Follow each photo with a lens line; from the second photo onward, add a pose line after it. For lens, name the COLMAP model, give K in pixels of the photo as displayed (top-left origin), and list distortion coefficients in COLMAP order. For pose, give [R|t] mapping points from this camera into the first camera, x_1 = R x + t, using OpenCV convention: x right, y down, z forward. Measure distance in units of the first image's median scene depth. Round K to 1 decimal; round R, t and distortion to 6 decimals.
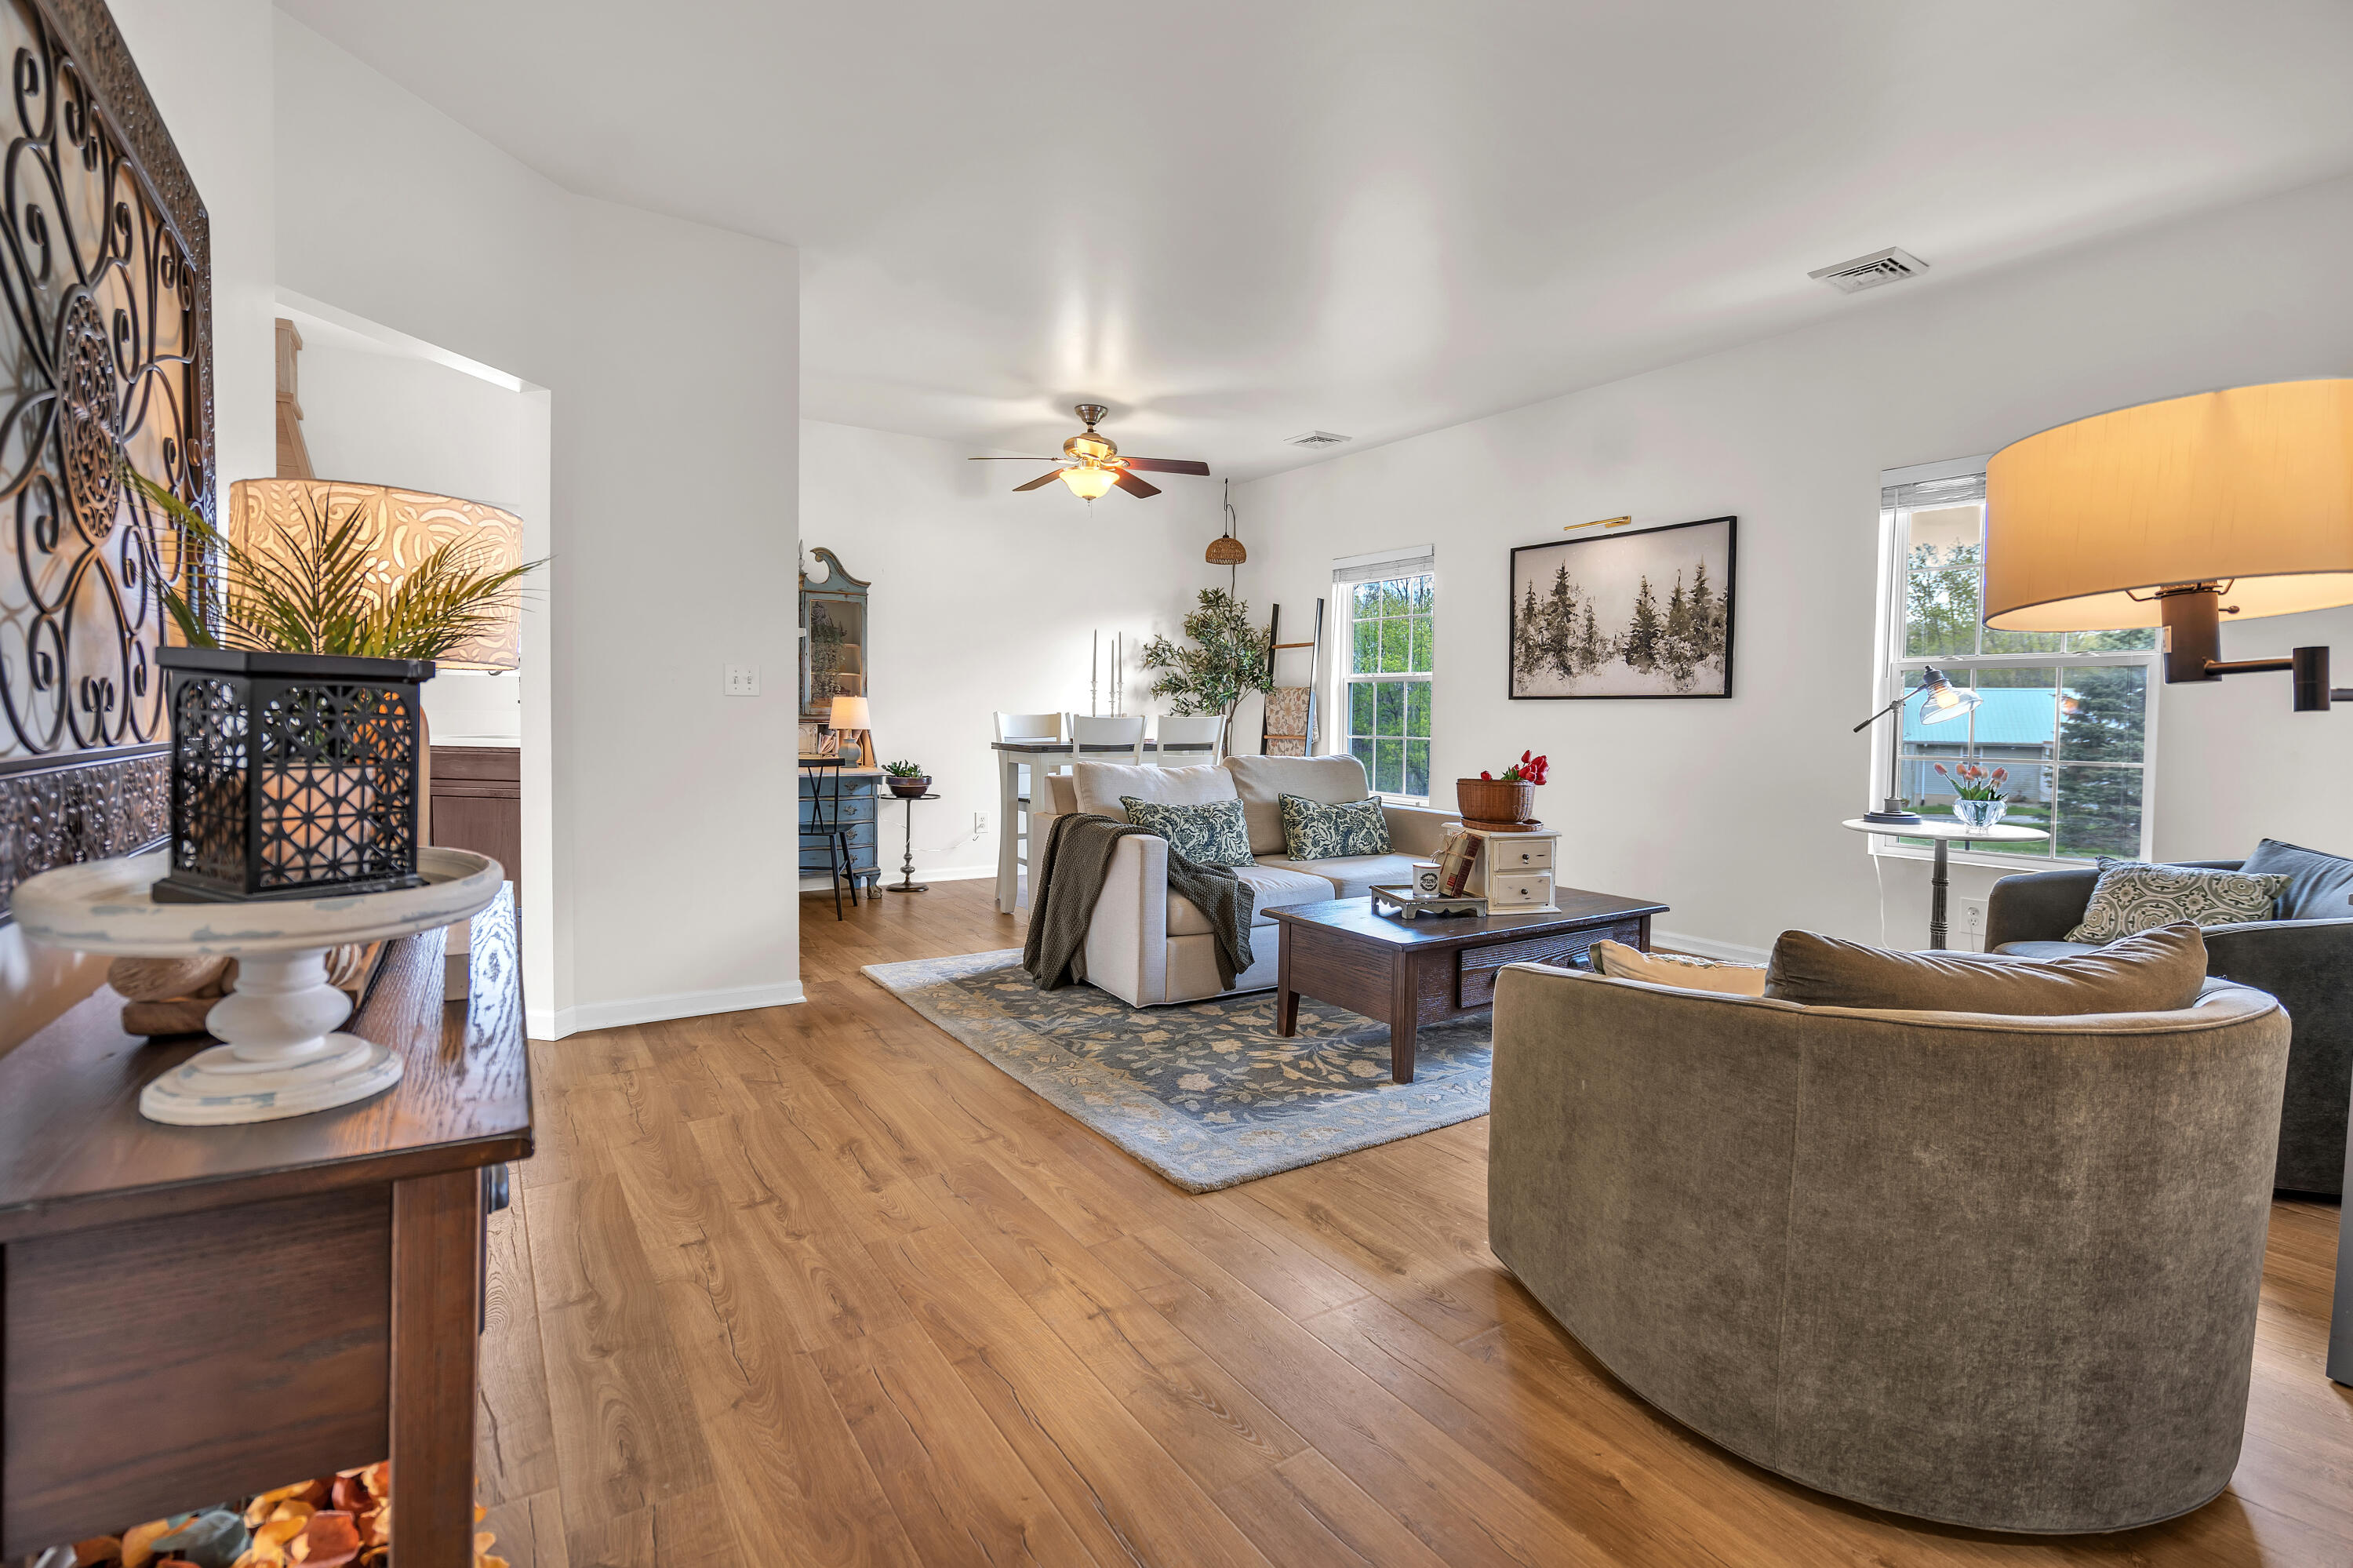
lens RADIAL K [[1074.9, 0, 1168.7], [0, 1074.9, 735.8], [0, 0, 1]] dist [-0.010367, 0.003978]
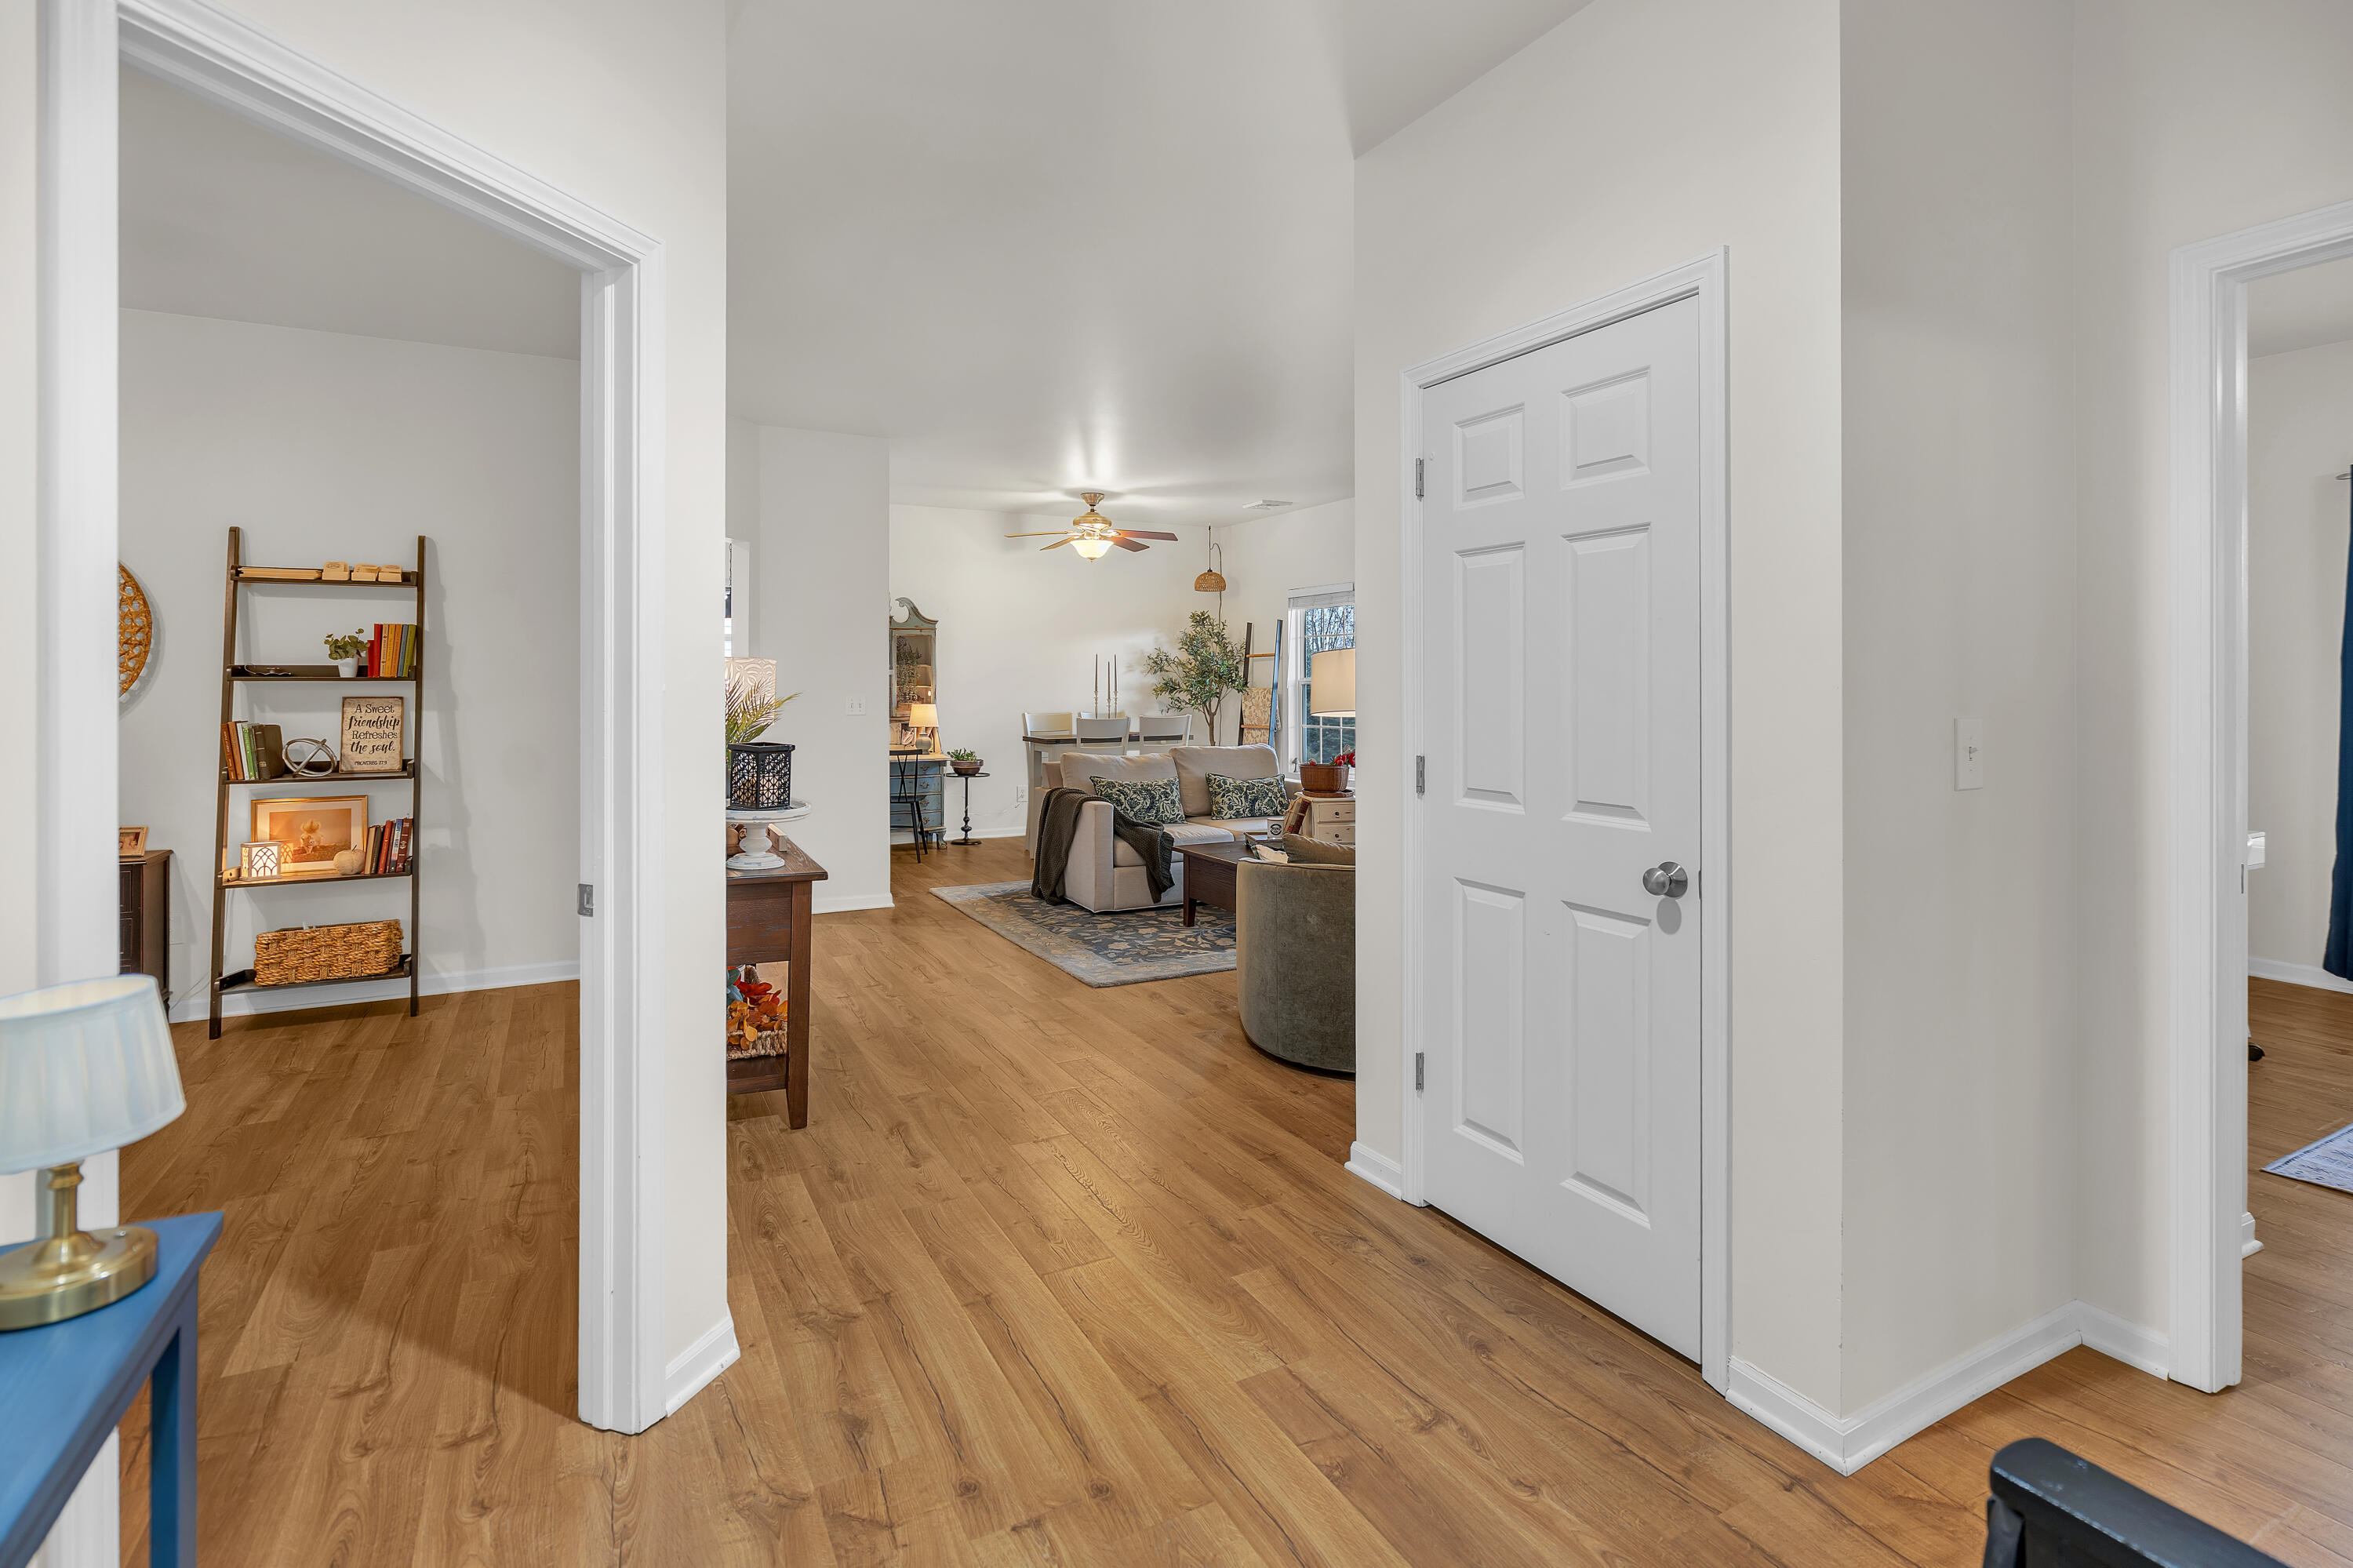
lens RADIAL K [[1129.2, 0, 1146.2], [0, 1129.2, 672.9], [0, 0, 1]] dist [0.001689, 0.000359]
pose [[0.994688, -0.011643, -0.102275, 0.172831], [0.008892, 0.999587, -0.027310, -0.041025], [0.102551, 0.026255, 0.994381, -0.528913]]
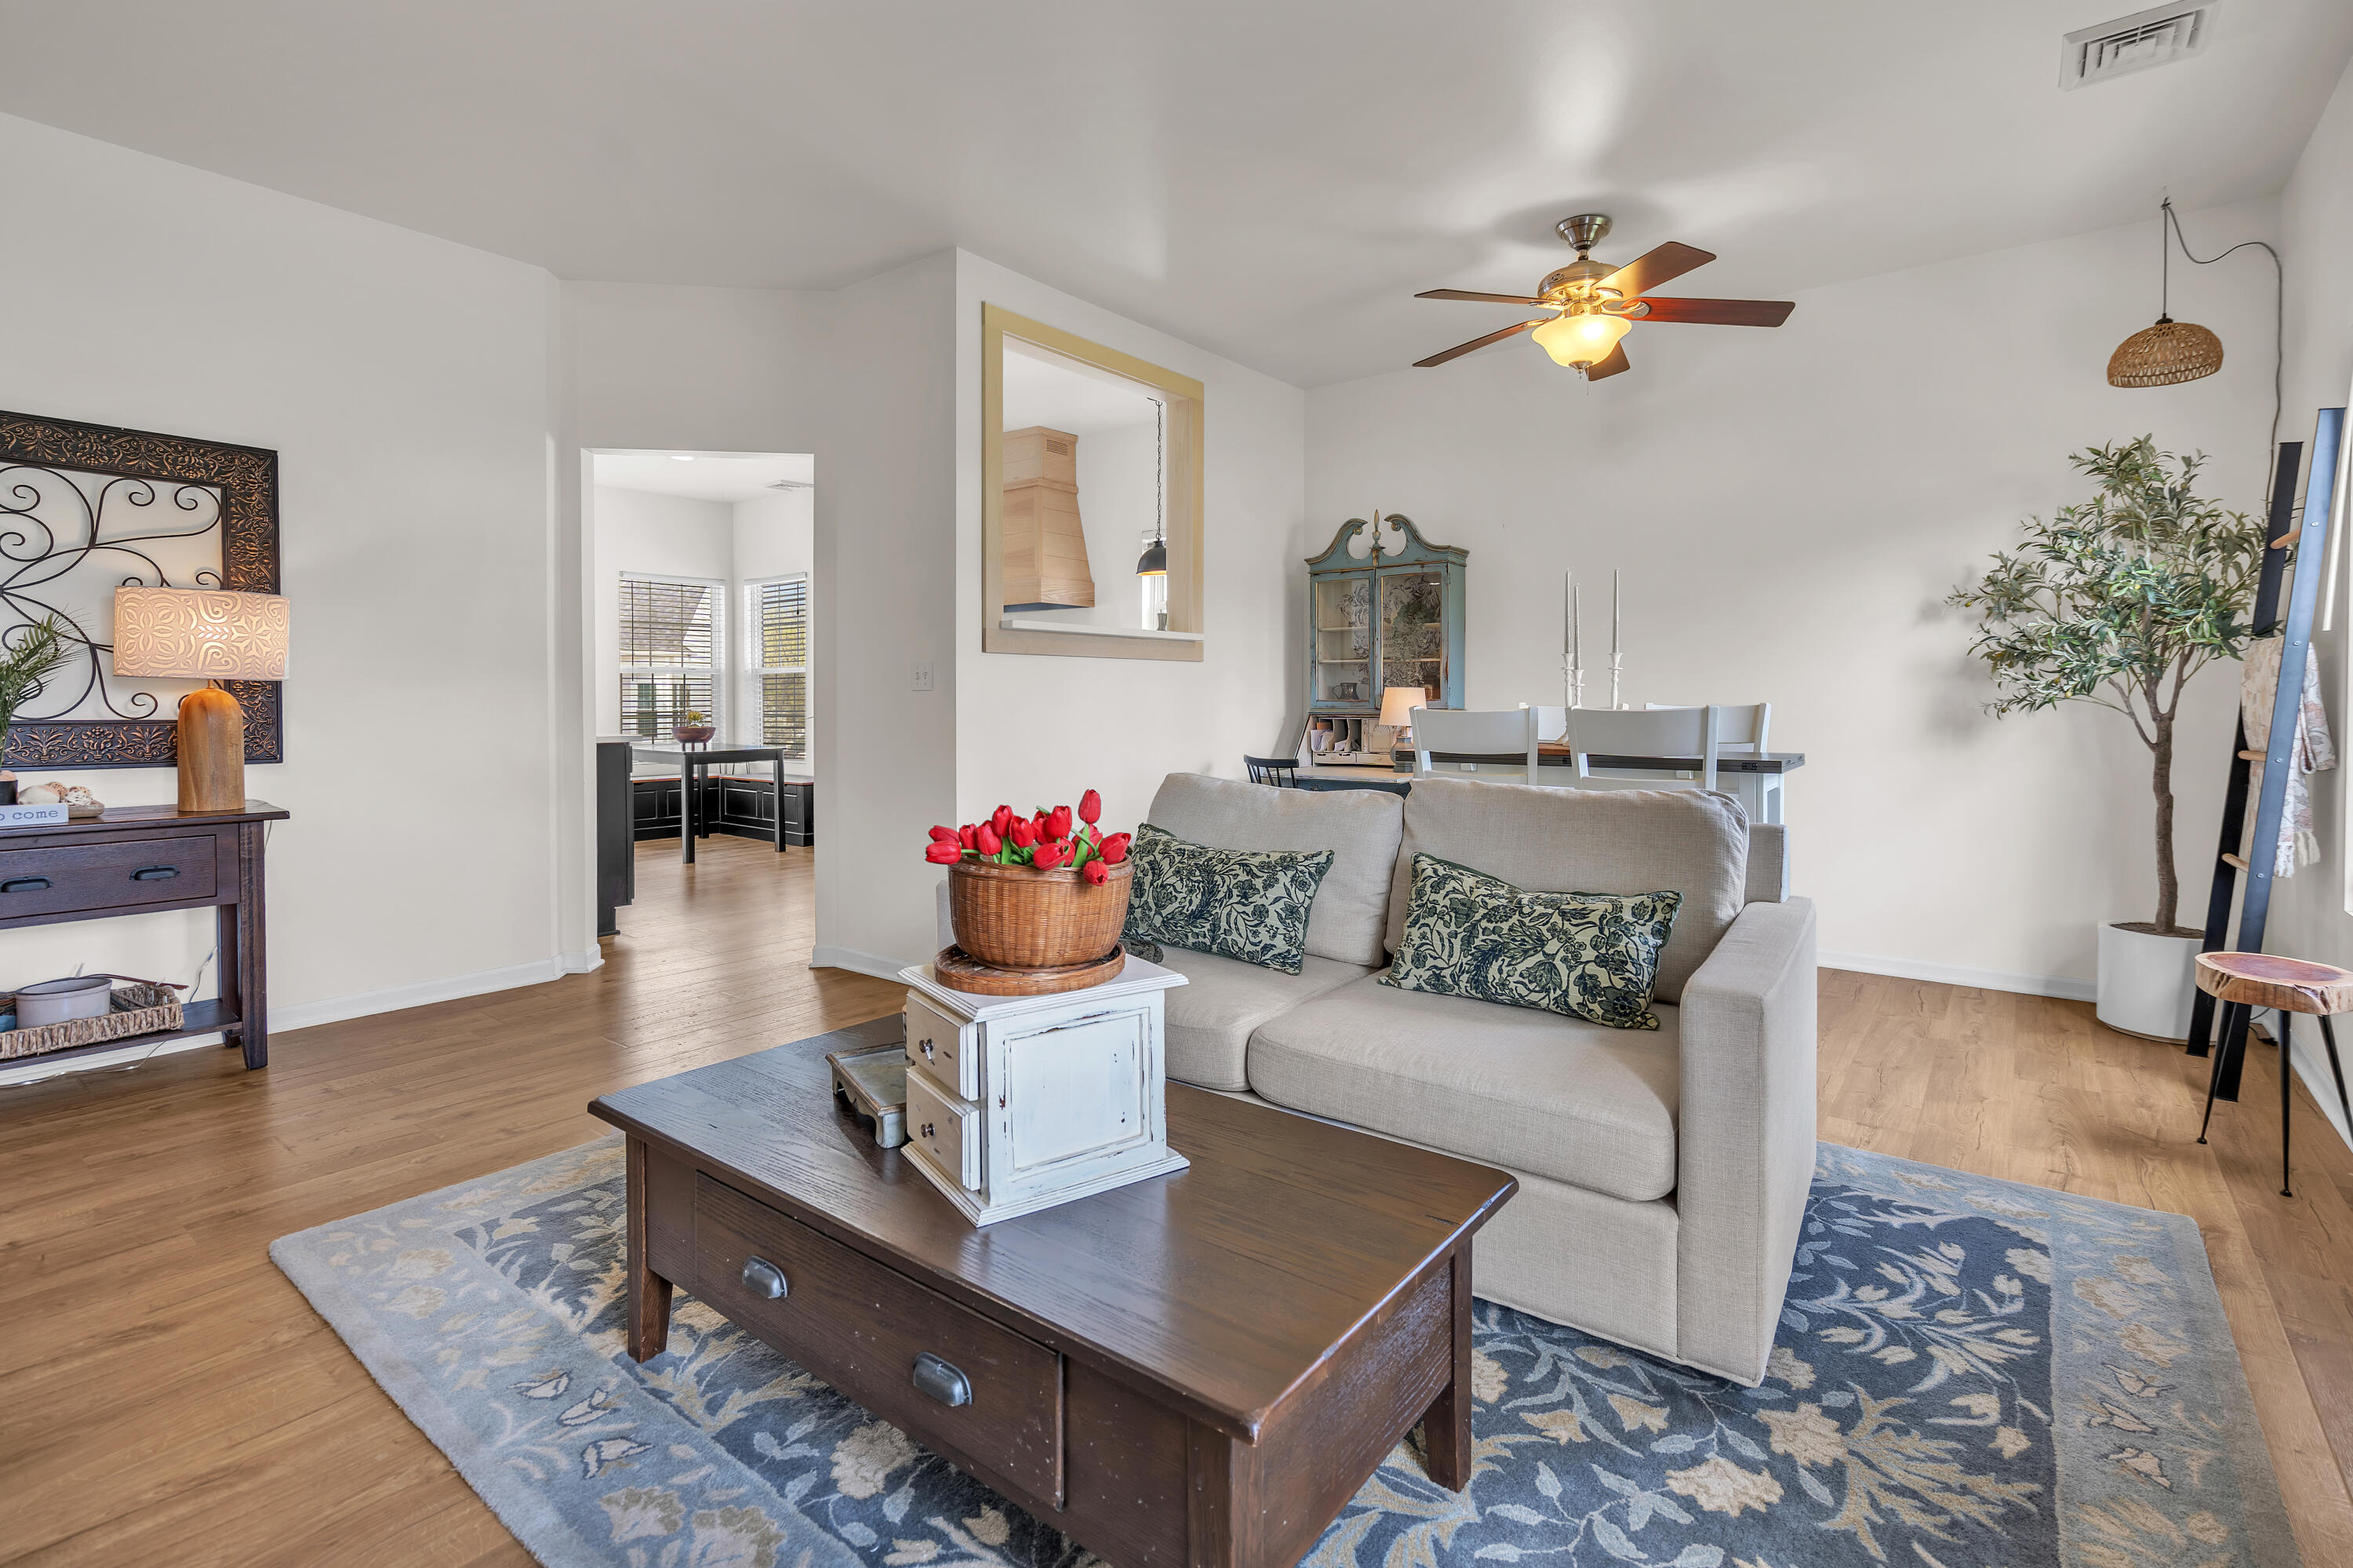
lens RADIAL K [[1129.2, 0, 1194.5], [0, 1129.2, 701.3], [0, 0, 1]] dist [0.001689, 0.000359]
pose [[0.331794, -0.016137, -0.943214, 0.570828], [-0.011645, 0.999707, -0.021200, -0.007961], [0.943280, 0.018018, 0.331509, 0.683087]]
